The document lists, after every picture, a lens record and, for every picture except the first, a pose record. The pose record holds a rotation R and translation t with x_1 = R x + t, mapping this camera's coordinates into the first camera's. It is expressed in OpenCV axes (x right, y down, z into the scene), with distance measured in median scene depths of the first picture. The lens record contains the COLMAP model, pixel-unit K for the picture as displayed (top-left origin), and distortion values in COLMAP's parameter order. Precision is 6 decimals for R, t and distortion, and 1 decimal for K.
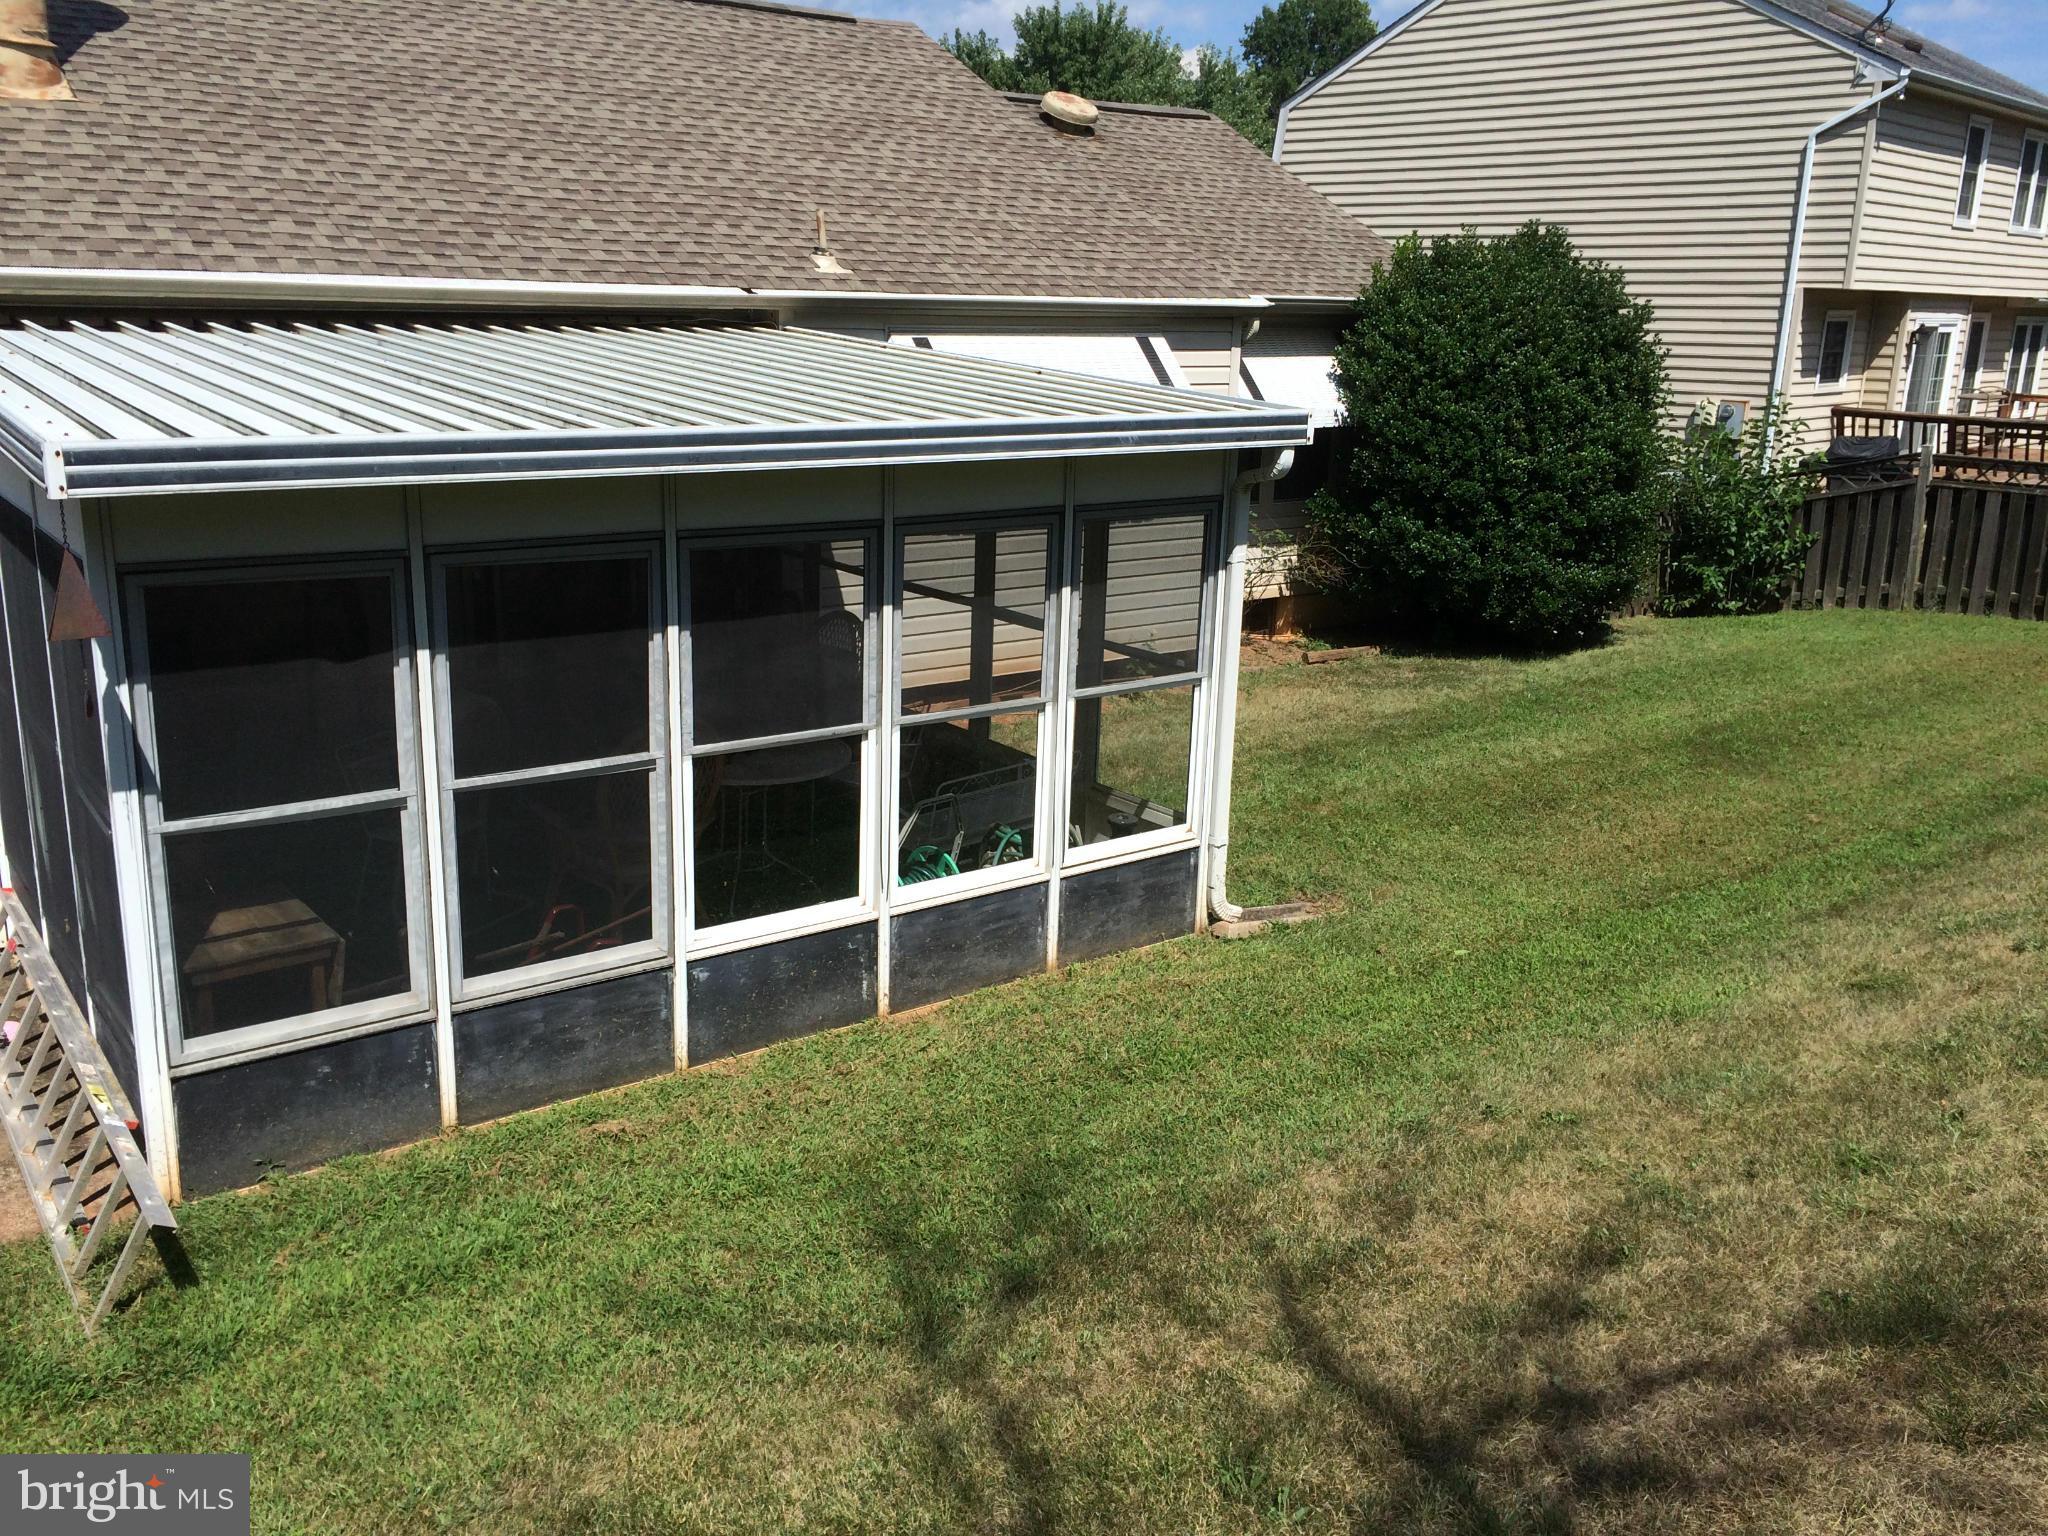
lens RADIAL K [[1779.1, 0, 1024.0], [0, 1779.1, 768.0], [0, 0, 1]] dist [0.001139, -0.001691]
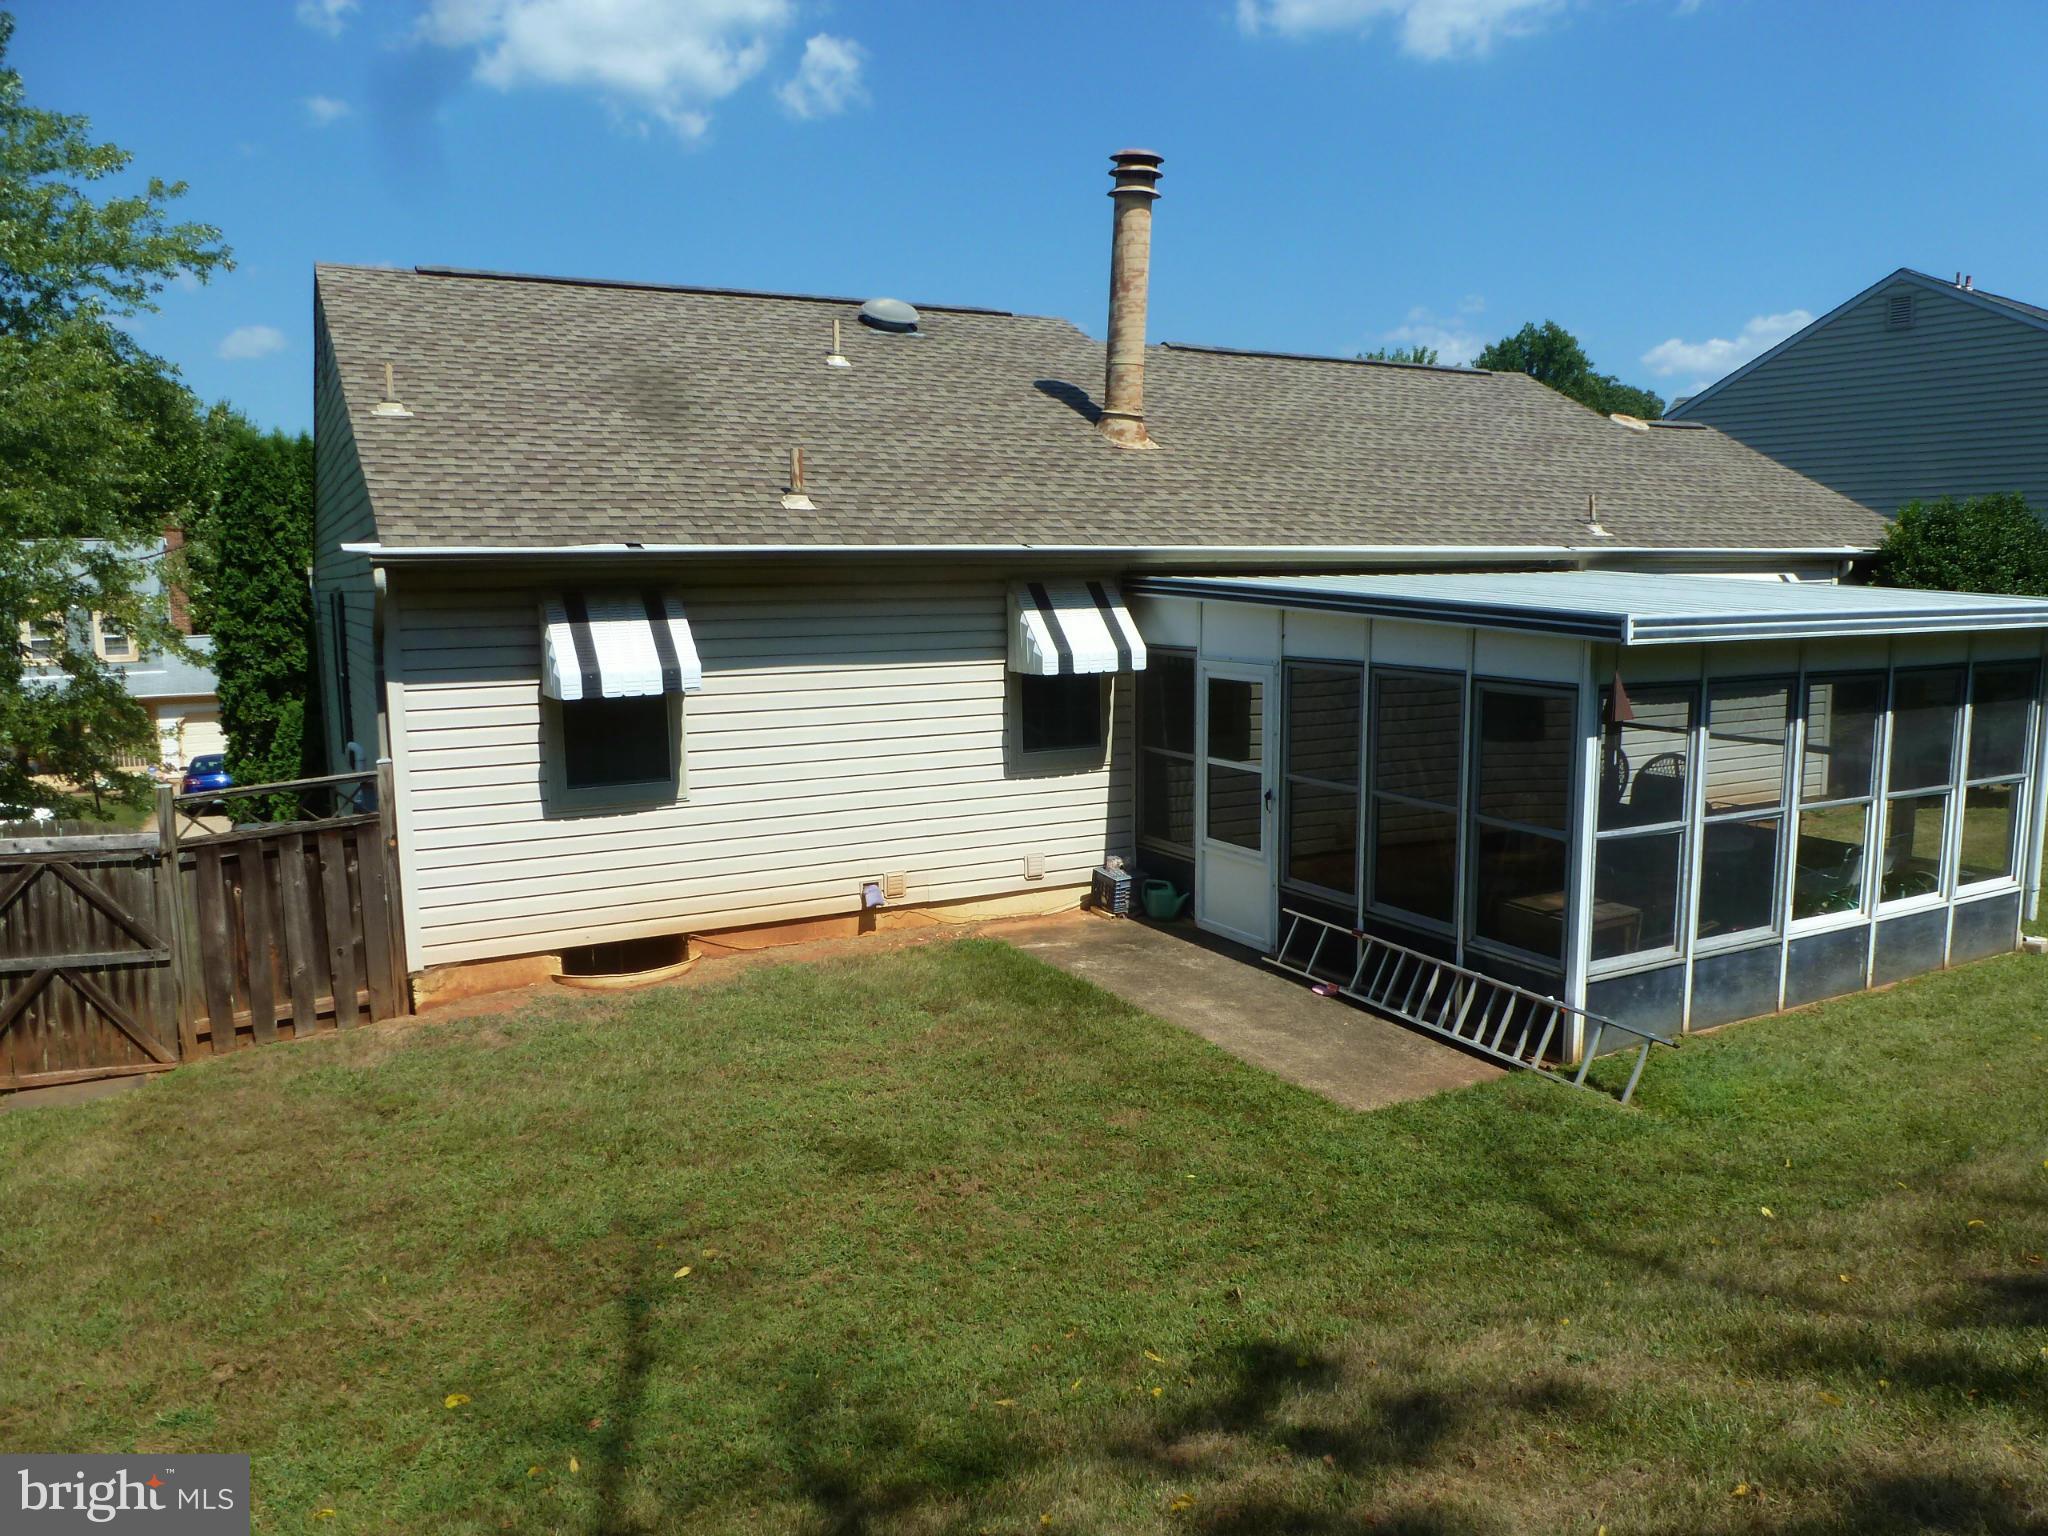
lens RADIAL K [[1399.5, 0, 1024.0], [0, 1399.5, 768.0], [0, 0, 1]] dist [-0.073404, -0.000103]
pose [[0.977276, -0.004097, -0.211929, -0.504908], [-0.021391, 0.992803, -0.117836, 0.095161], [0.210887, 0.119692, 0.970155, -0.310565]]
